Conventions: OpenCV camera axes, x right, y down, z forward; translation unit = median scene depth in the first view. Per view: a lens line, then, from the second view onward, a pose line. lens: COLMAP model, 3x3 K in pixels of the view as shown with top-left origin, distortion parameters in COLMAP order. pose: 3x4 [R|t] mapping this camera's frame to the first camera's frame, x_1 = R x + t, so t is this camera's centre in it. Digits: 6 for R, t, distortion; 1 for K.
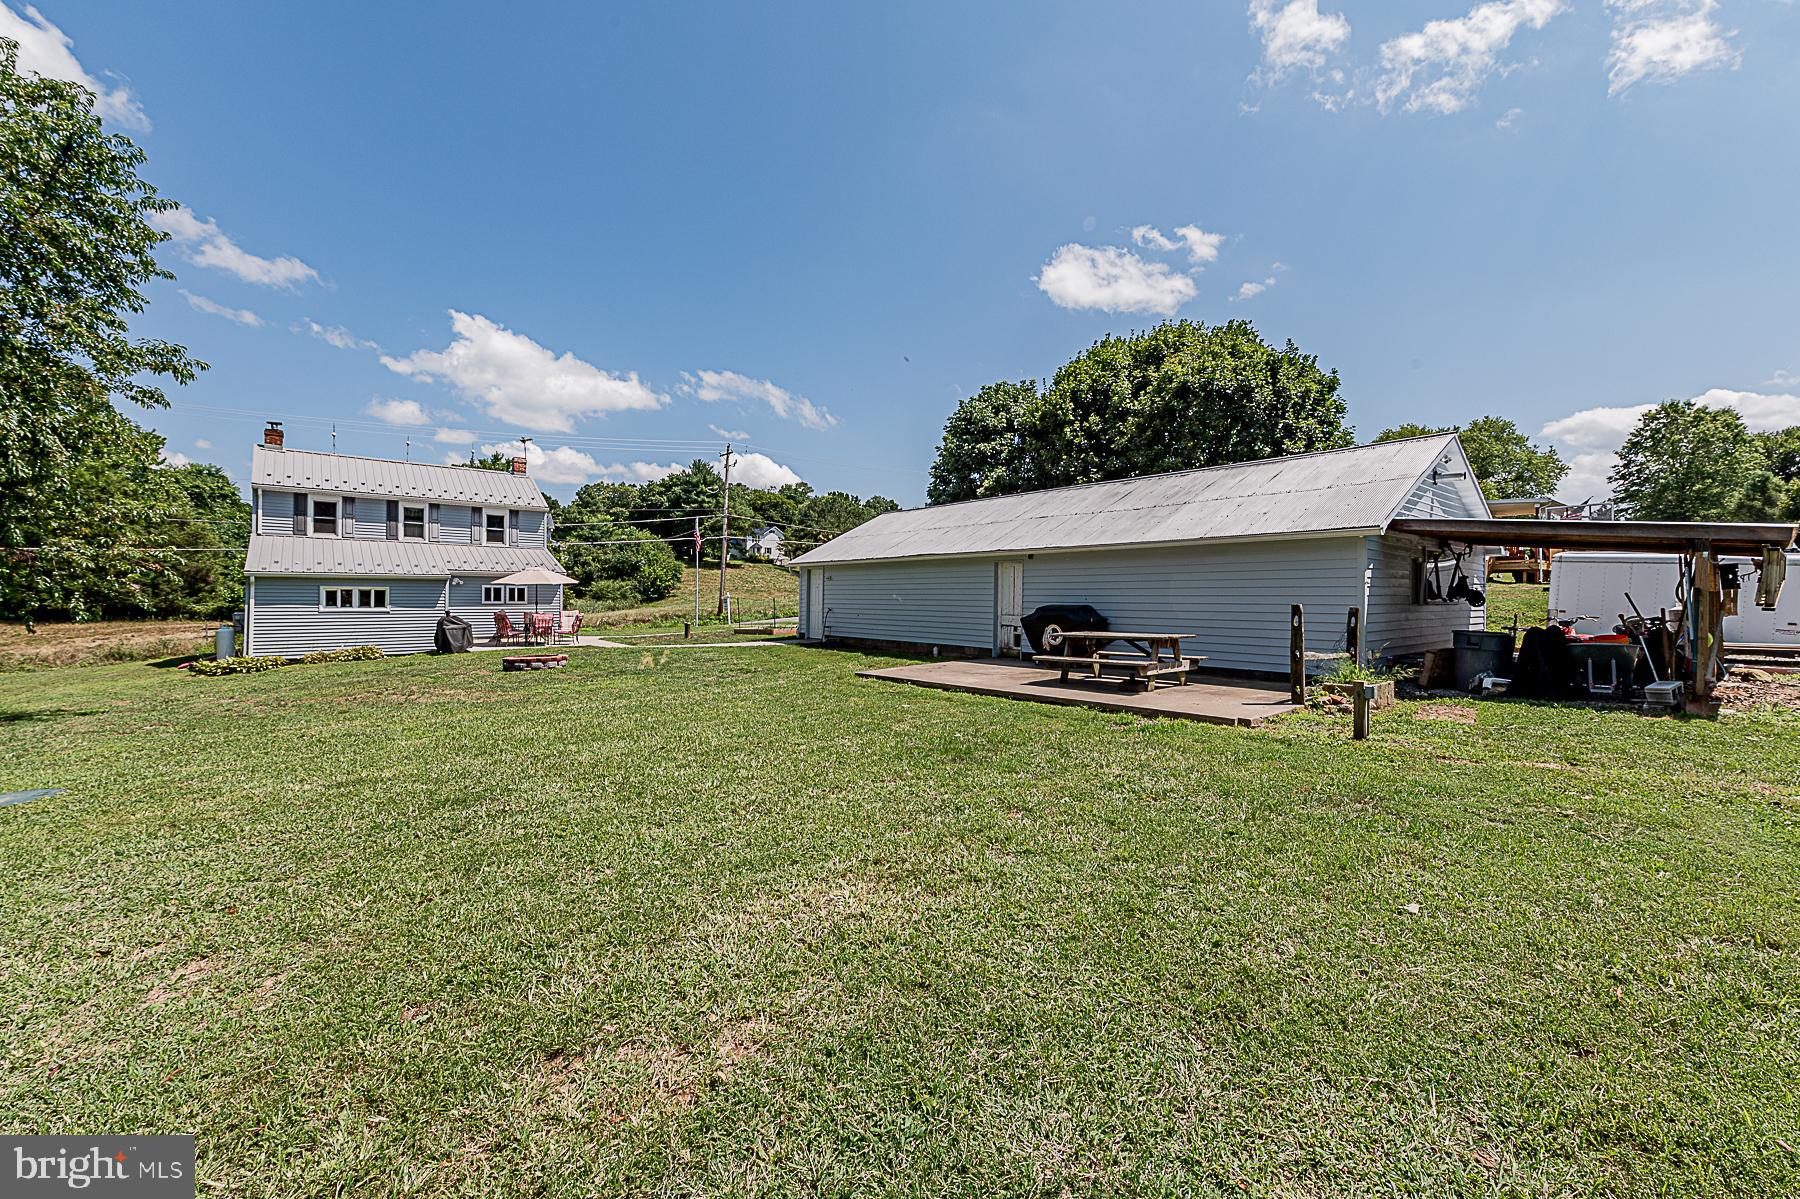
lens RADIAL K [[704.1, 0, 900.9], [0, 704.1, 596.6], [0, 0, 1]] dist [0.009920, -0.001034]
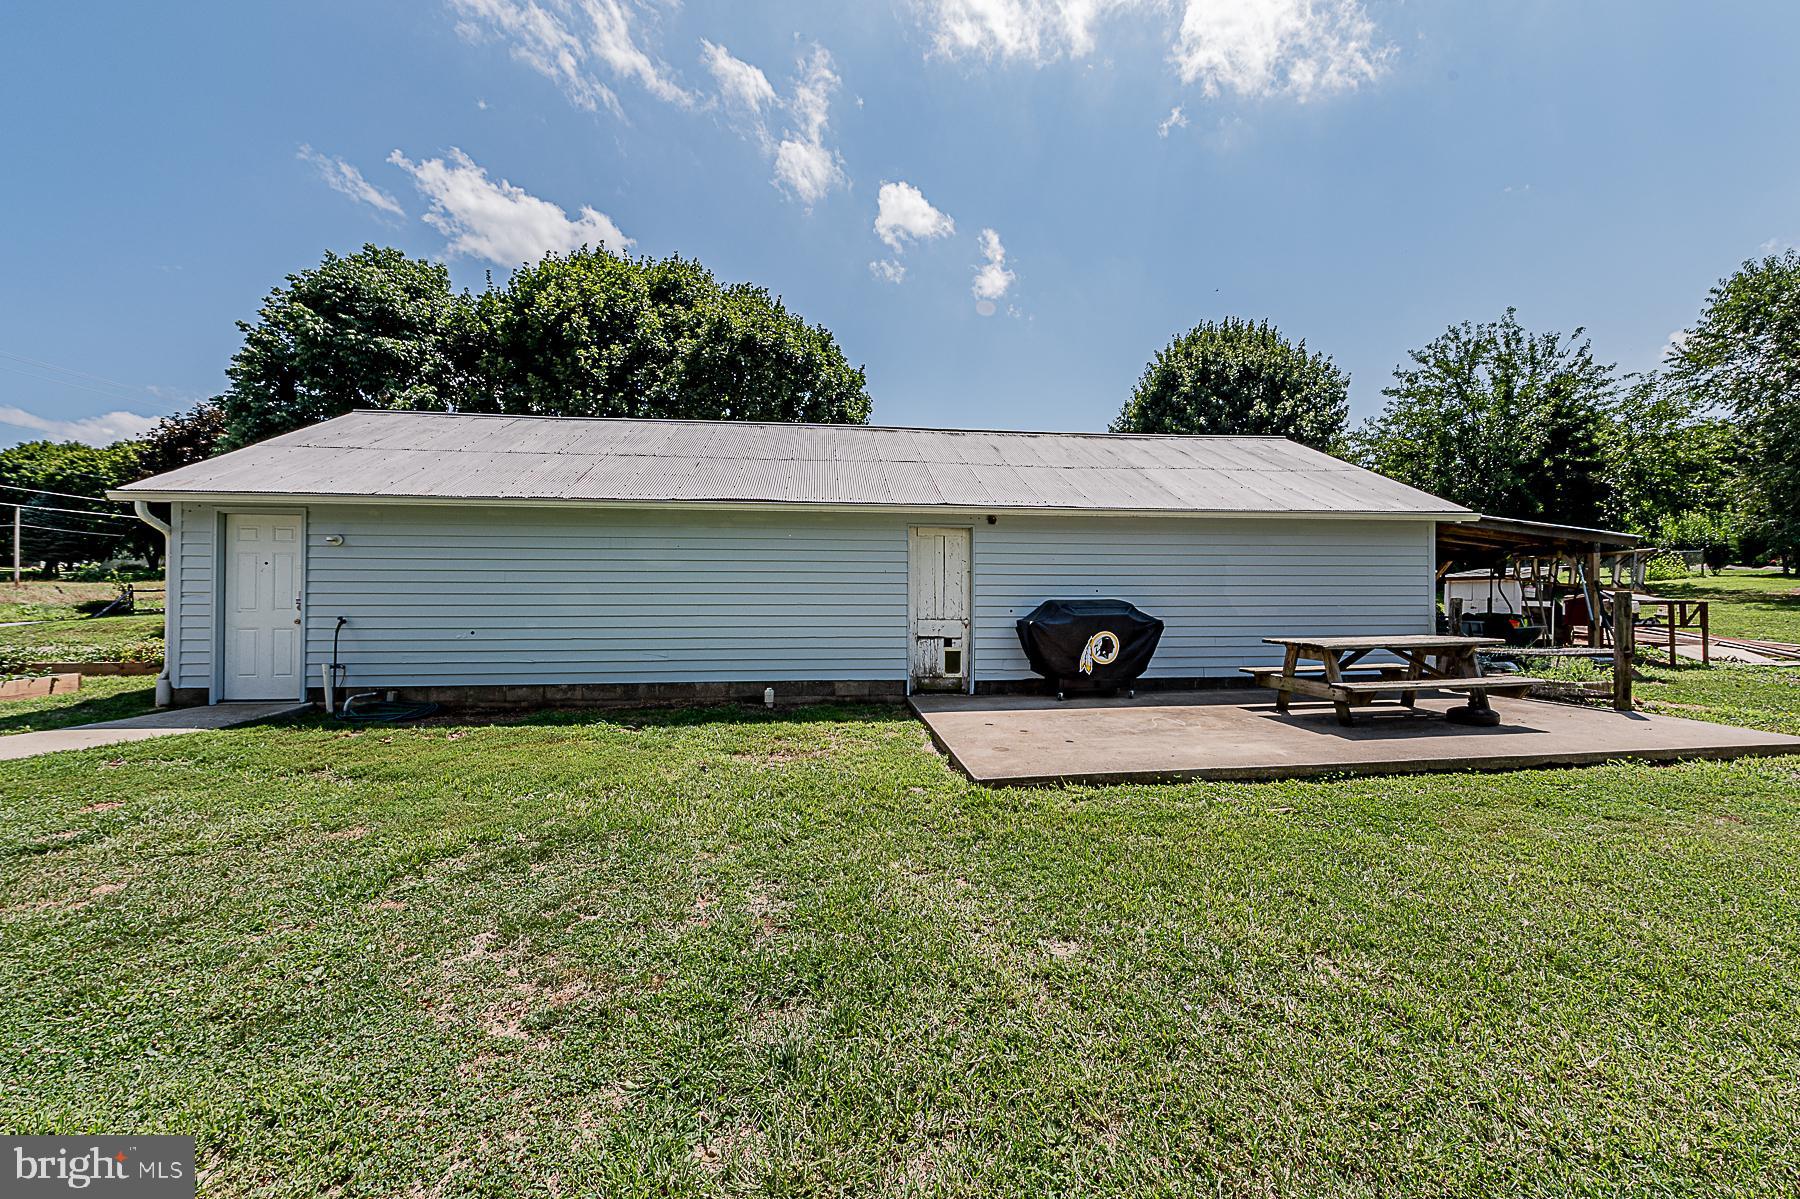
lens RADIAL K [[704.1, 0, 904.2], [0, 704.1, 595.2], [0, 0, 1]] dist [0.009920, -0.001034]
pose [[0.547562, 0.003654, 0.836757, -0.252467], [0.000582, 0.999989, -0.004748, 0.007167], [-0.836765, 0.003087, 0.547554, 0.520428]]
